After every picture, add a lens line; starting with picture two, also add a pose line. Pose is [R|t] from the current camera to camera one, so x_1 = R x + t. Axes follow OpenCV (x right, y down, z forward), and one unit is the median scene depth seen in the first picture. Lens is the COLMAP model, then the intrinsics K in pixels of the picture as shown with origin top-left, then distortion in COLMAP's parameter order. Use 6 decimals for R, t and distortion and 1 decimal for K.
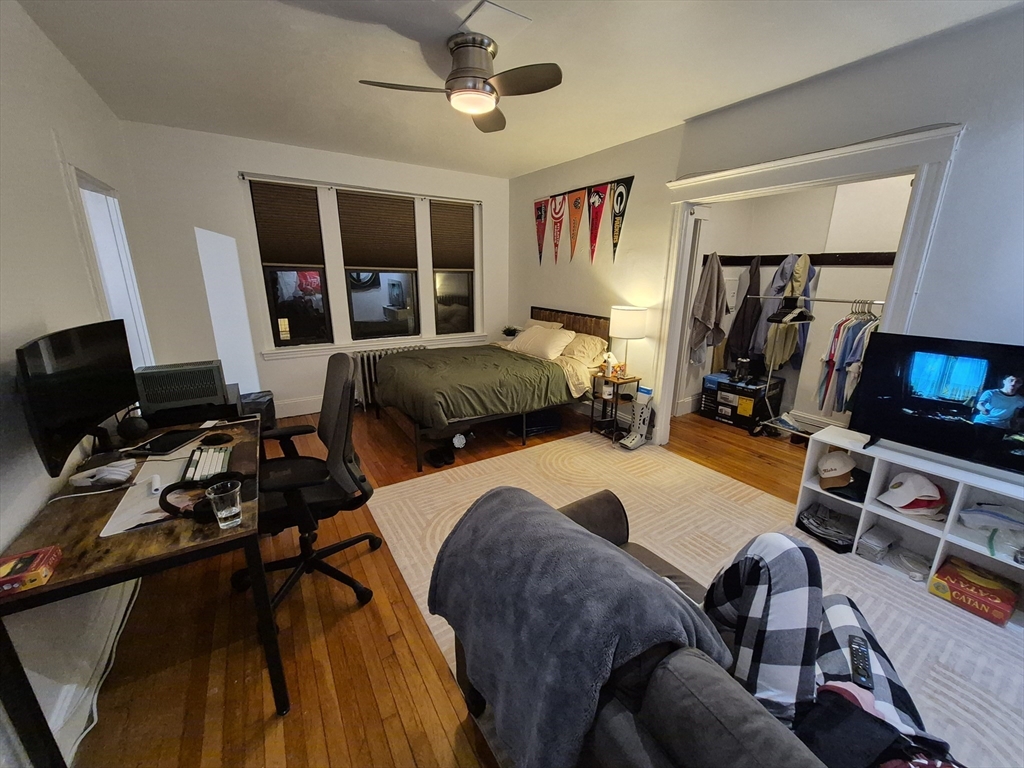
lens RADIAL K [[399.4, 0, 517.7], [0, 399.4, 382.8], [0, 0, 1]] dist [-0.000305, -0.000006]
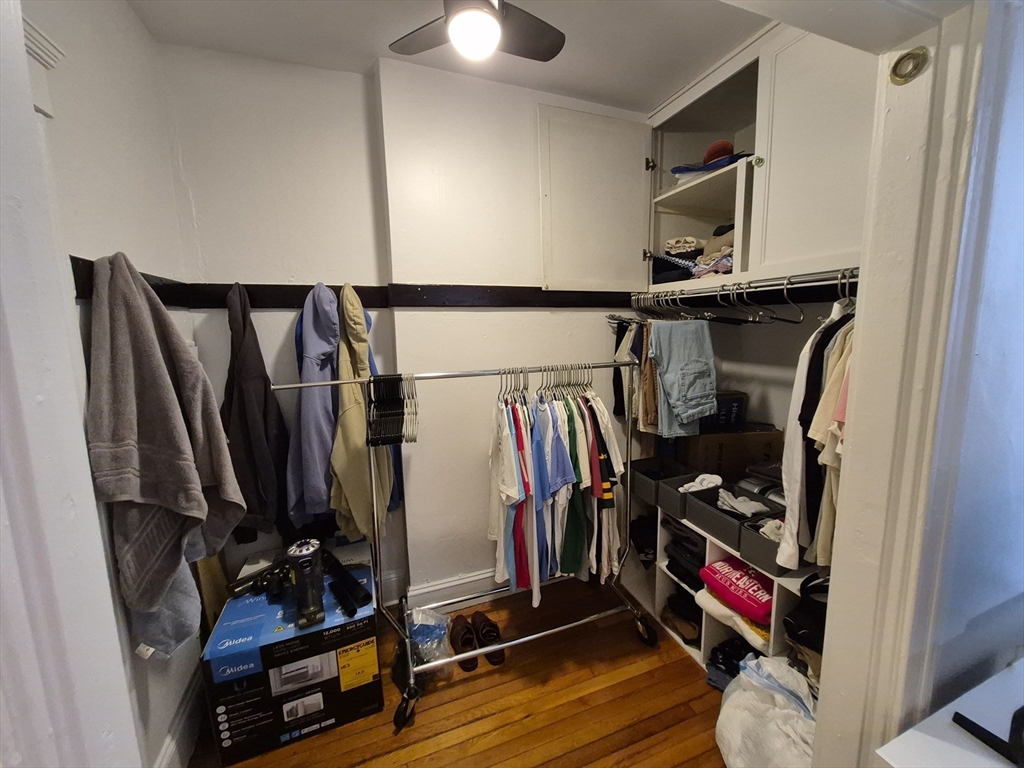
lens RADIAL K [[399.4, 0, 515.7], [0, 399.4, 376.0], [0, 0, 1]] dist [-0.000305, -0.000006]
pose [[0.209638, -0.141345, 0.967509, 0.266555], [0.281915, 0.956213, 0.078610, -0.188486], [-0.936256, 0.256276, 0.240306, 0.686182]]
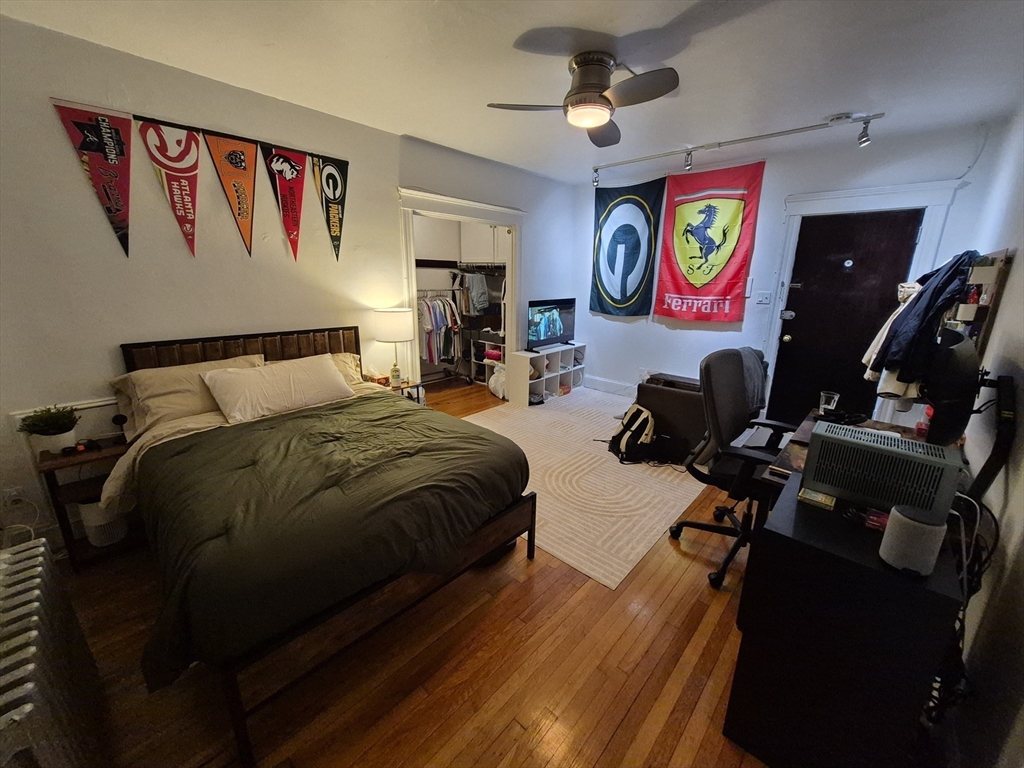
lens RADIAL K [[399.4, 0, 514.3], [0, 399.4, 379.1], [0, 0, 1]] dist [-0.000305, -0.000006]
pose [[-0.252175, -0.257842, 0.932698, -0.629617], [0.244252, 0.915679, 0.319176, -0.234270], [-0.936349, 0.308302, -0.167933, 0.817101]]
